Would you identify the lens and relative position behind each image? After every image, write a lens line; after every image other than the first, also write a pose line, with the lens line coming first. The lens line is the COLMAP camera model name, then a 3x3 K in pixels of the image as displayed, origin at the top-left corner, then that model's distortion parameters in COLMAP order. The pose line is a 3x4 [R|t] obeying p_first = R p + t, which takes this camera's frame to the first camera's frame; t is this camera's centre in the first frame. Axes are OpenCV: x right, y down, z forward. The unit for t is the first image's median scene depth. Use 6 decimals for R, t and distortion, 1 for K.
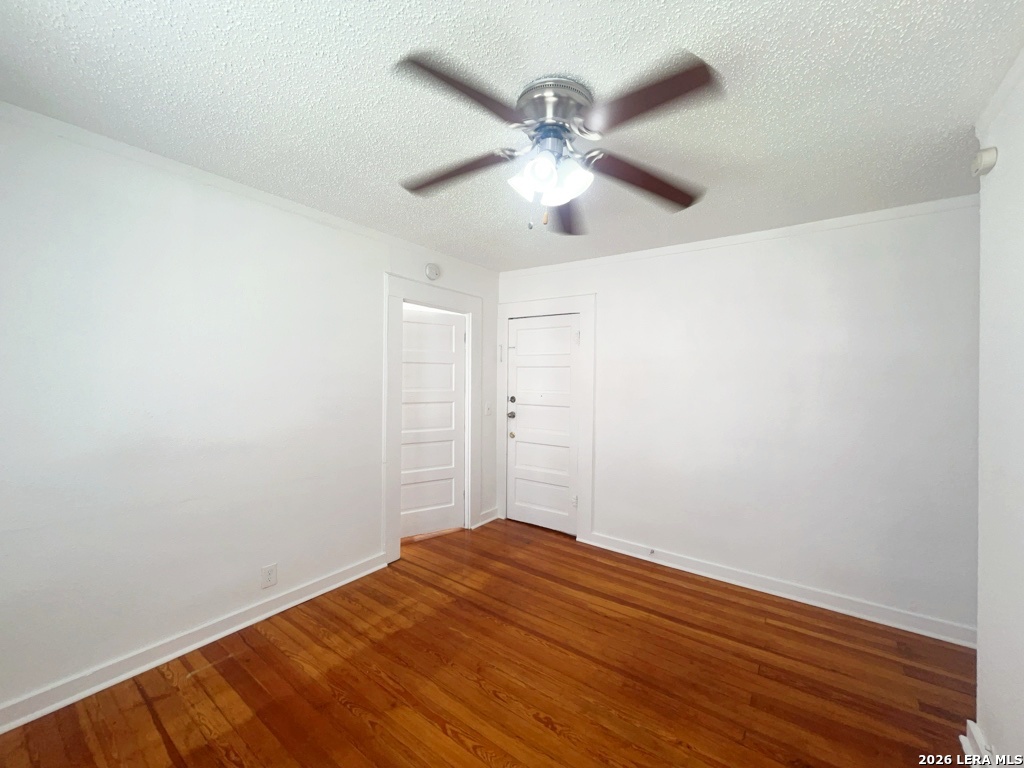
lens RADIAL K [[412.1, 0, 514.5], [0, 412.1, 384.9], [0, 0, 1]] dist [-0.003039, -0.000306]
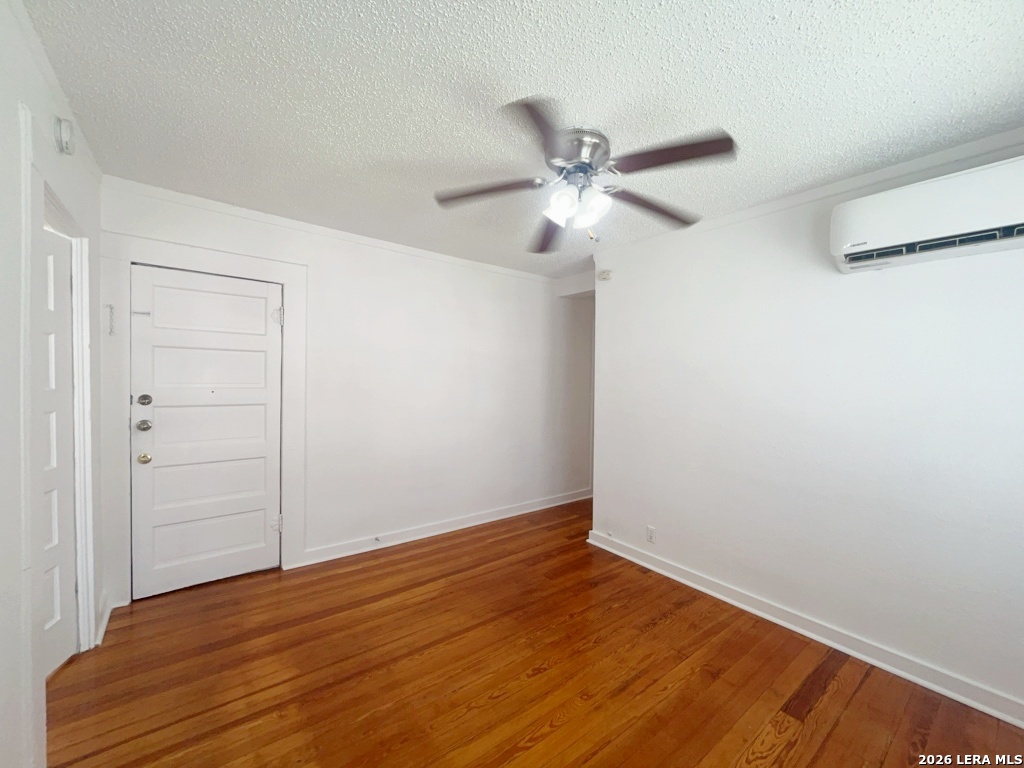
lens RADIAL K [[412.1, 0, 514.5], [0, 412.1, 384.9], [0, 0, 1]] dist [-0.003039, -0.000306]
pose [[0.278520, -0.028669, 0.960002, -0.639364], [-0.003929, 0.999512, 0.030989, -0.011137], [-0.960422, -0.012403, 0.278271, 0.468799]]
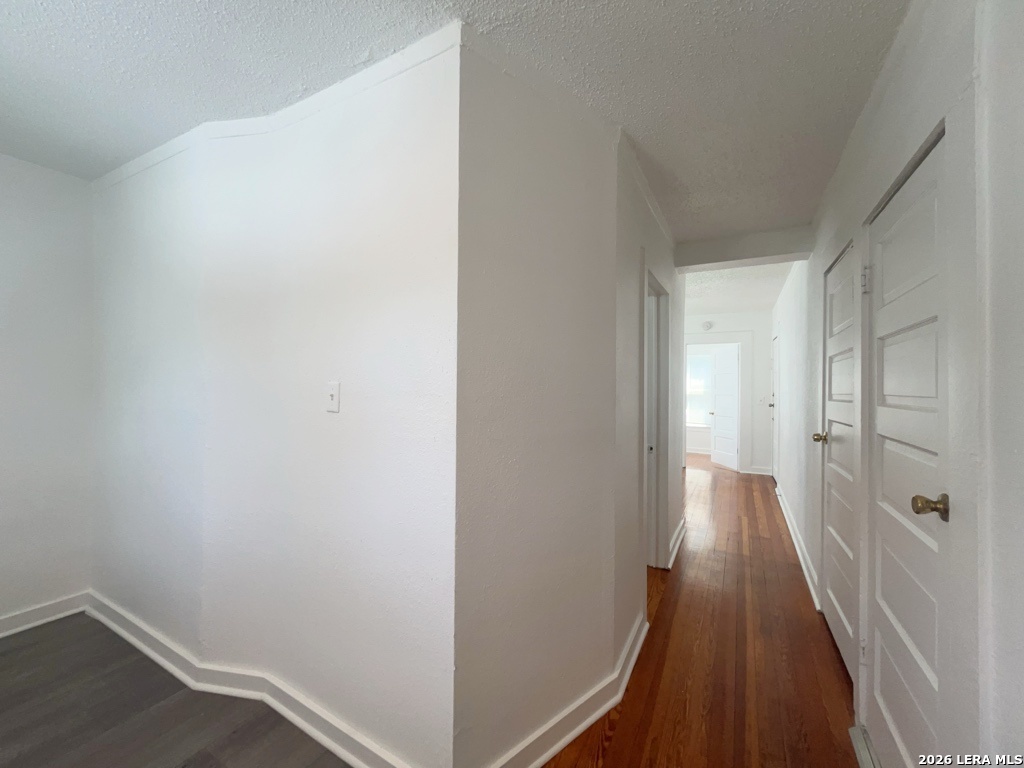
lens RADIAL K [[412.1, 0, 514.5], [0, 412.1, 384.9], [0, 0, 1]] dist [-0.003039, -0.000306]
pose [[0.128857, -0.007927, -0.991632, 2.012752], [-0.015412, 0.999831, -0.009996, 0.043879], [0.991543, 0.016571, 0.128713, -0.177243]]
